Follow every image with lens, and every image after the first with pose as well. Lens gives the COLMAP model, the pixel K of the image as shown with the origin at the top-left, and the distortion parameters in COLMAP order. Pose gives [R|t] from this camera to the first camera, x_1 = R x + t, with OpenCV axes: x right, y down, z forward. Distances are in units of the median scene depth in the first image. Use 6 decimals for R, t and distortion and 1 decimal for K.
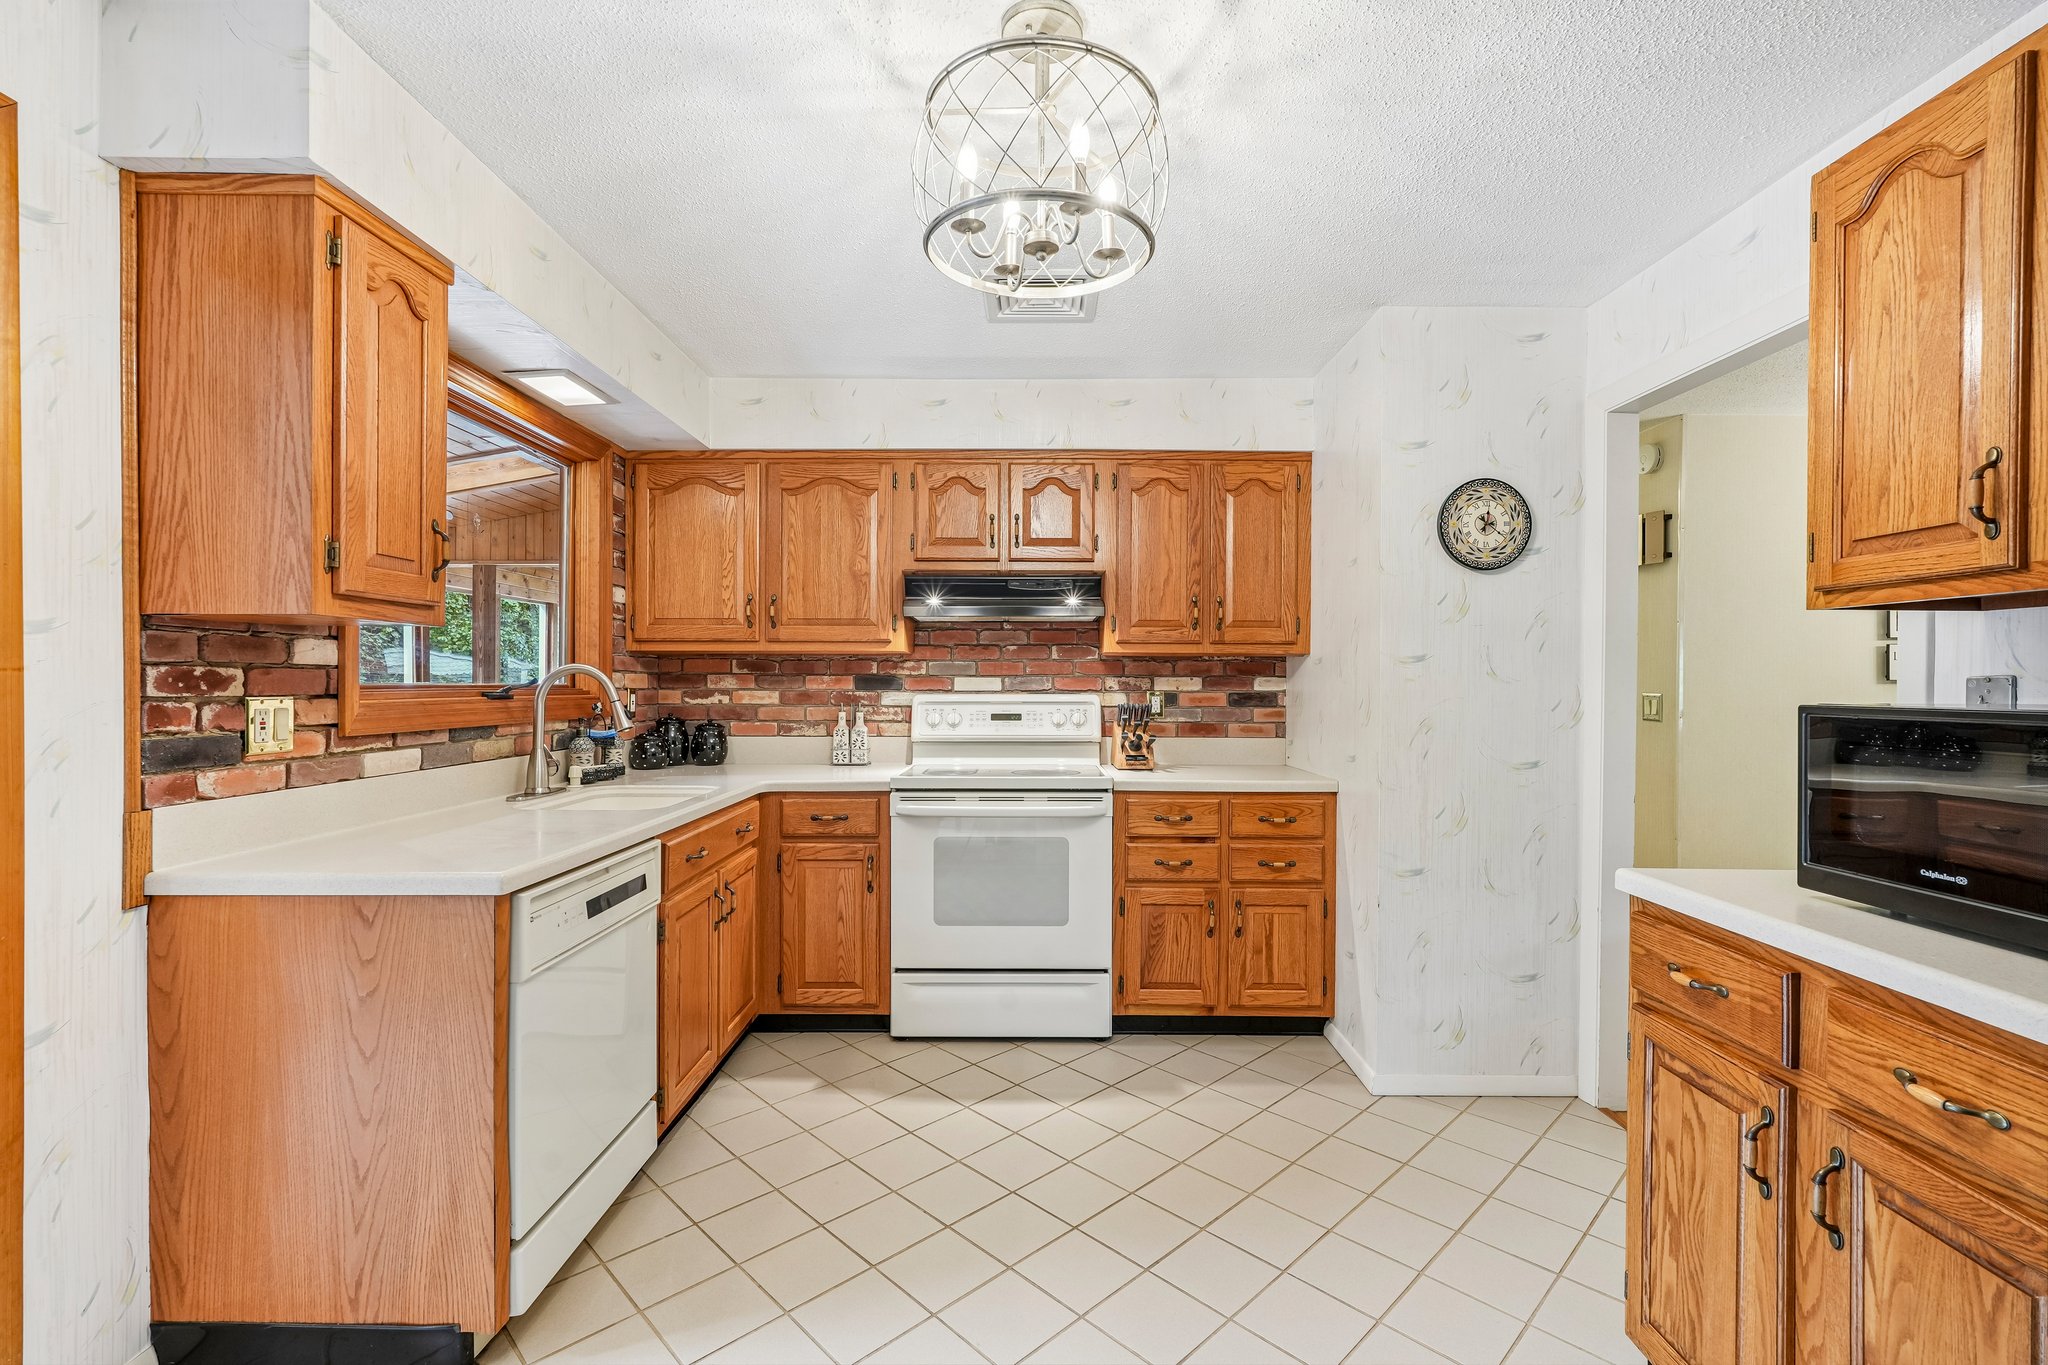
lens RADIAL K [[895.5, 0, 1020.9], [0, 895.5, 687.9], [0, 0, 1]] dist [-0.011867, 0.007558]
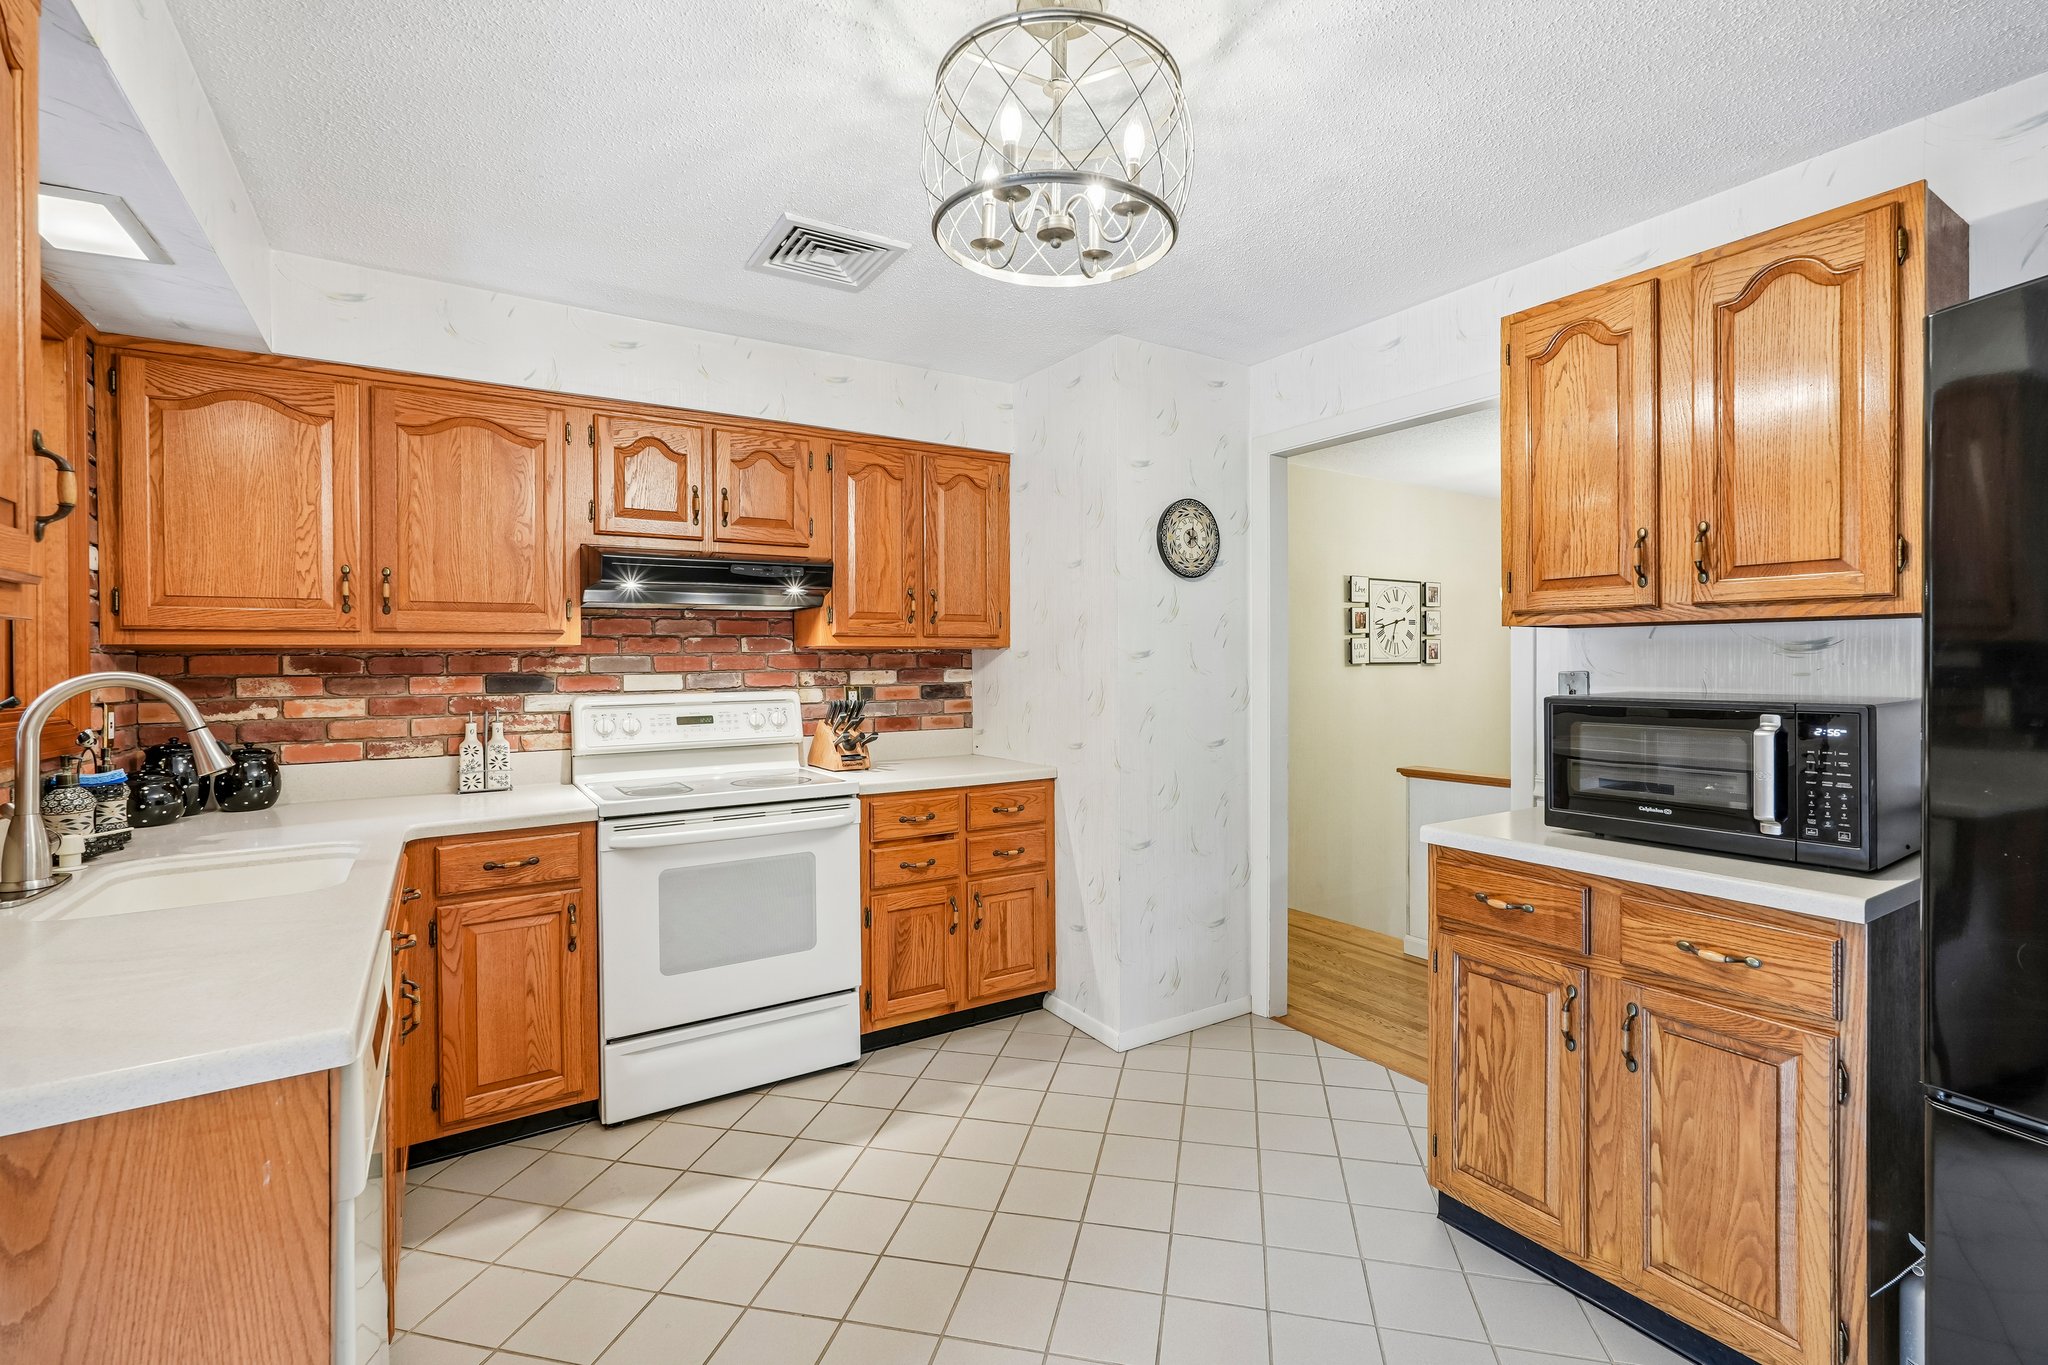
lens RADIAL K [[910.4, 0, 1024.5], [0, 910.4, 666.8], [0, 0, 1]] dist [-0.015285, 0.011391]
pose [[0.840106, -0.014155, 0.542238, -0.264278], [0.014726, 0.999886, 0.003285, -0.020091], [-0.542223, 0.005225, 0.840219, 0.106662]]
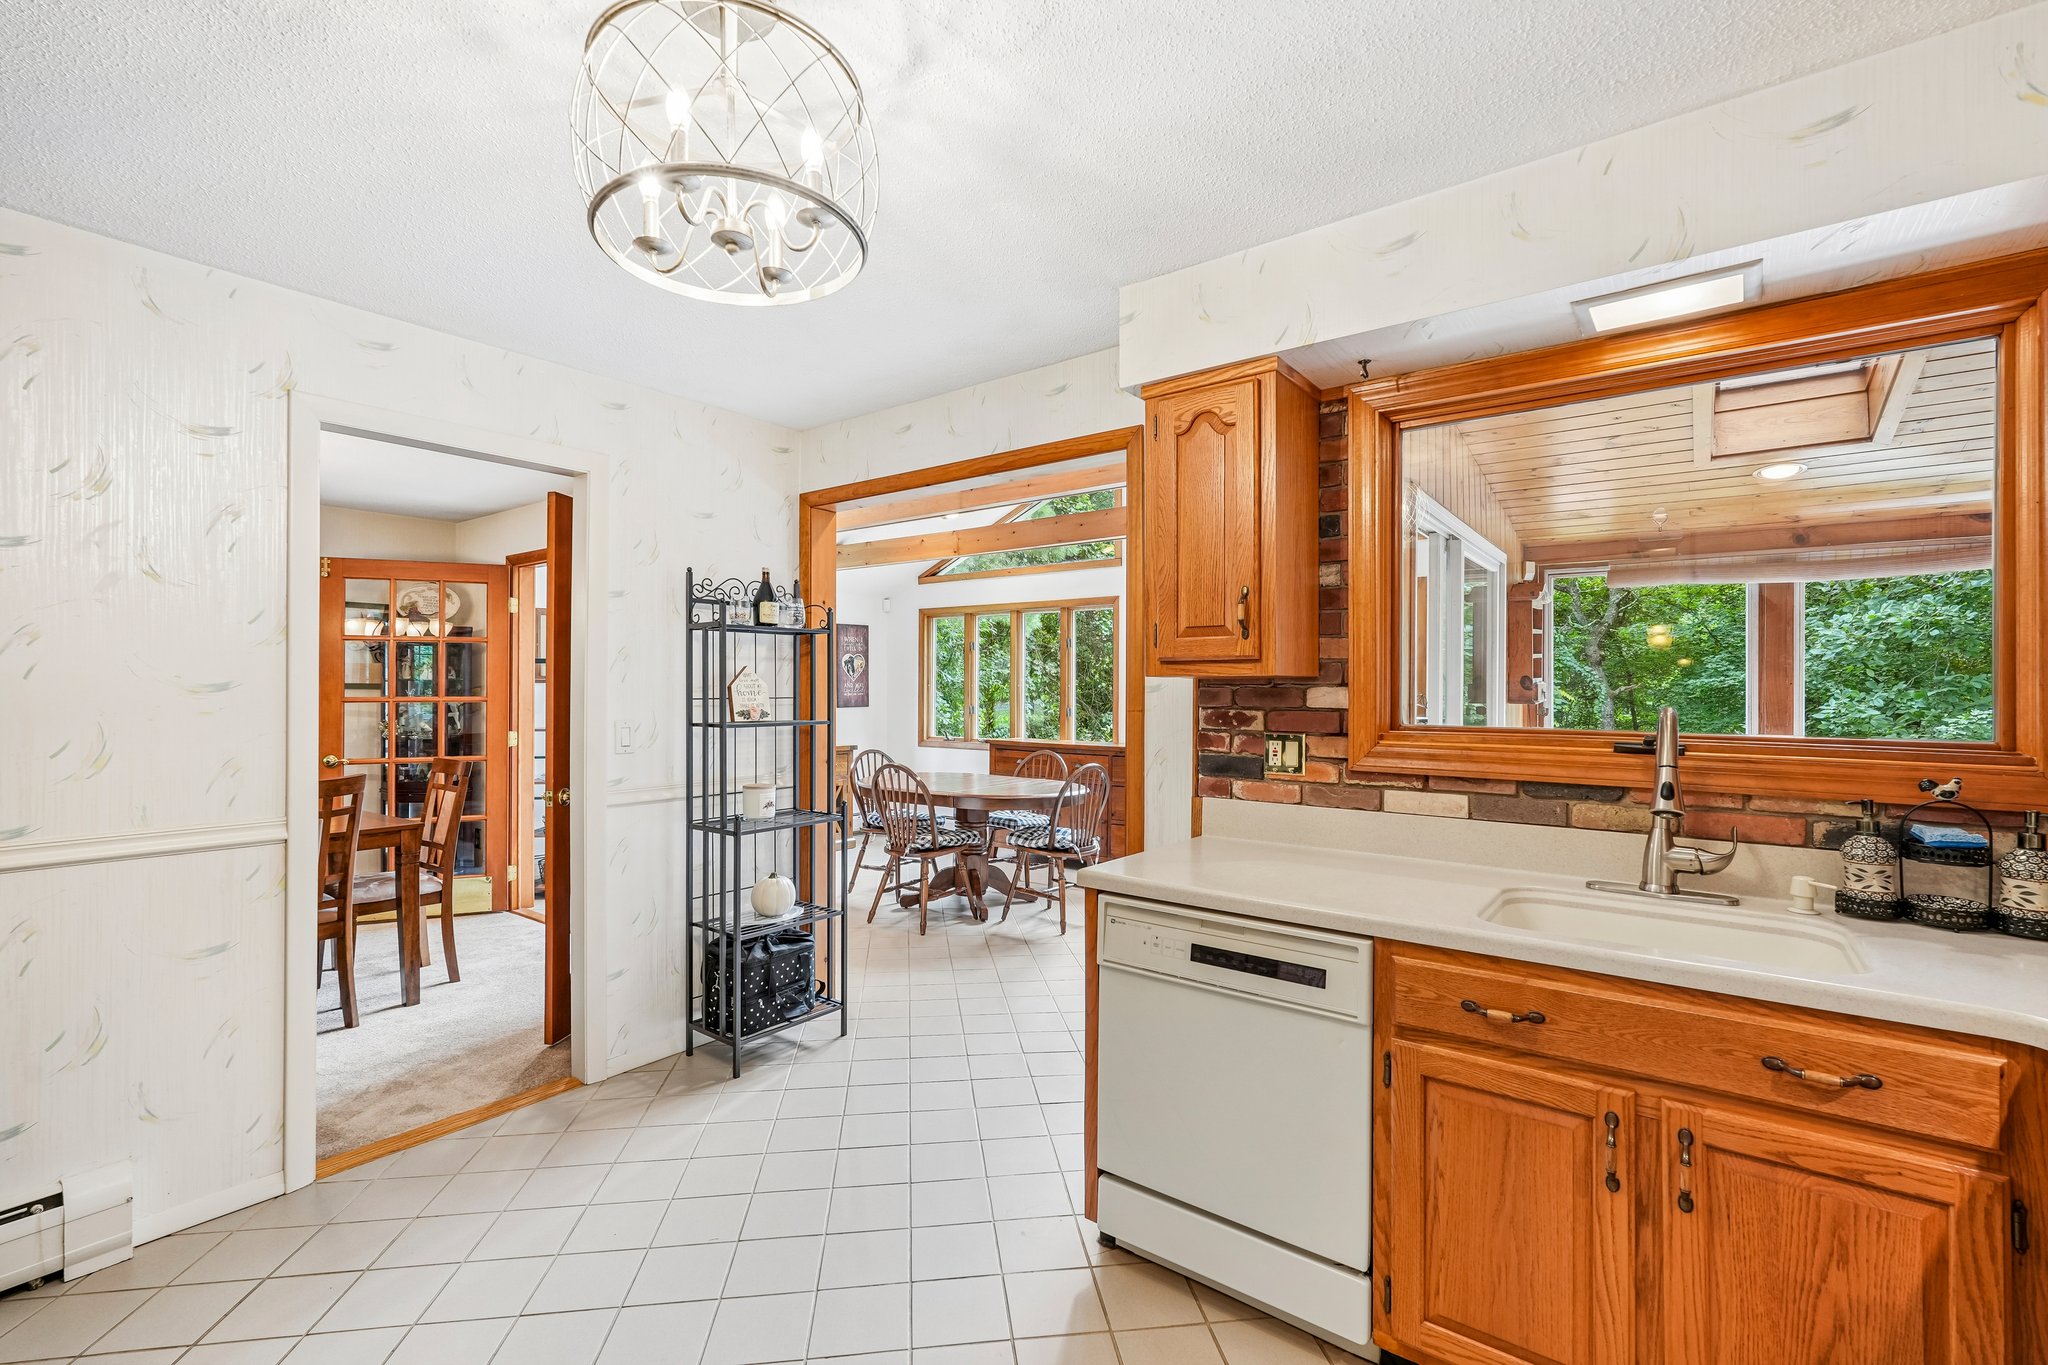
lens RADIAL K [[895.5, 0, 1020.9], [0, 895.5, 687.9], [0, 0, 1]] dist [-0.011867, 0.007558]
pose [[-0.599063, -0.010202, -0.800637, 0.342209], [-0.013276, 0.999908, -0.002808, -0.035065], [0.800592, 0.008947, -0.599143, 1.099497]]
